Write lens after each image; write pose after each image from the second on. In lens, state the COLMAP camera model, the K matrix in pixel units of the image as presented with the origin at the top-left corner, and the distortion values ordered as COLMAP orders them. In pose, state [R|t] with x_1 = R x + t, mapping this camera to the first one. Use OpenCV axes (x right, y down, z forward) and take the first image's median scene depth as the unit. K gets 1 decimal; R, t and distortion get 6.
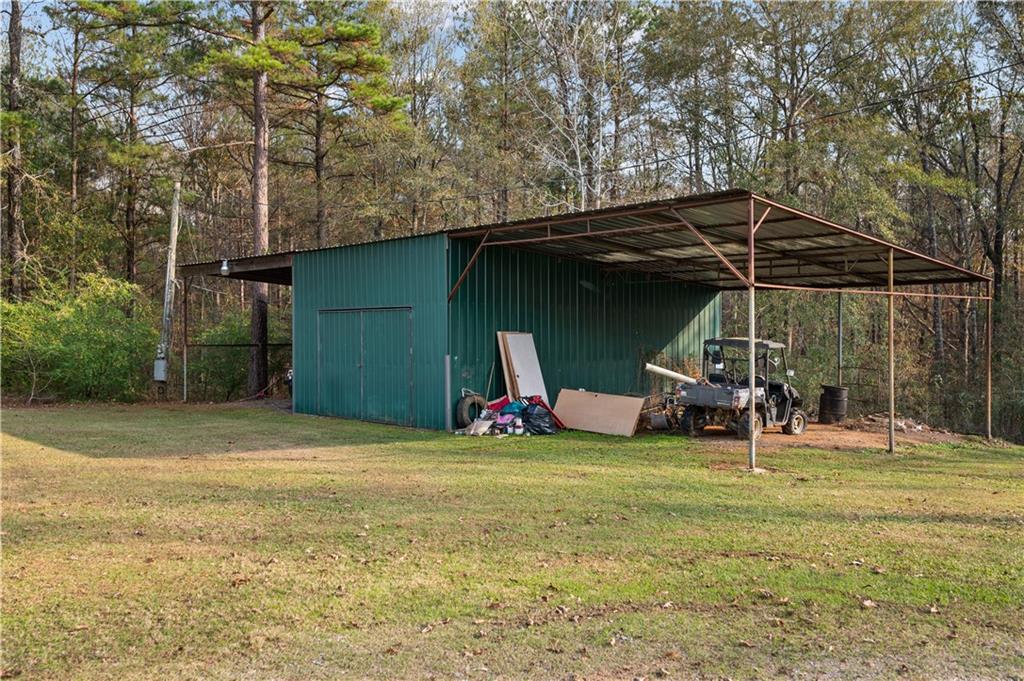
lens RADIAL K [[852.0, 0, 511.9], [0, 852.0, 339.3], [0, 0, 1]] dist [-0.001605, -0.000057]
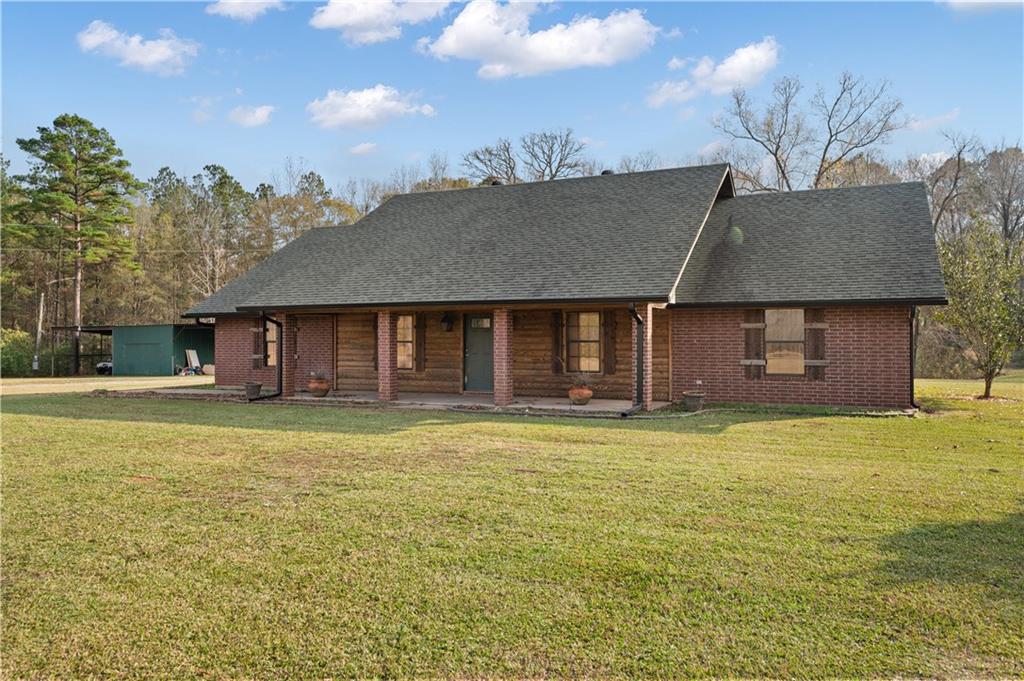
lens RADIAL K [[761.6, 0, 511.5], [0, 761.6, 340.7], [0, 0, 1]] dist [-0.001242, -0.001086]
pose [[0.898013, -0.003695, 0.439953, -0.187906], [0.010697, 0.999853, -0.013437, 0.010385], [-0.439838, 0.016772, 0.897920, -2.444987]]
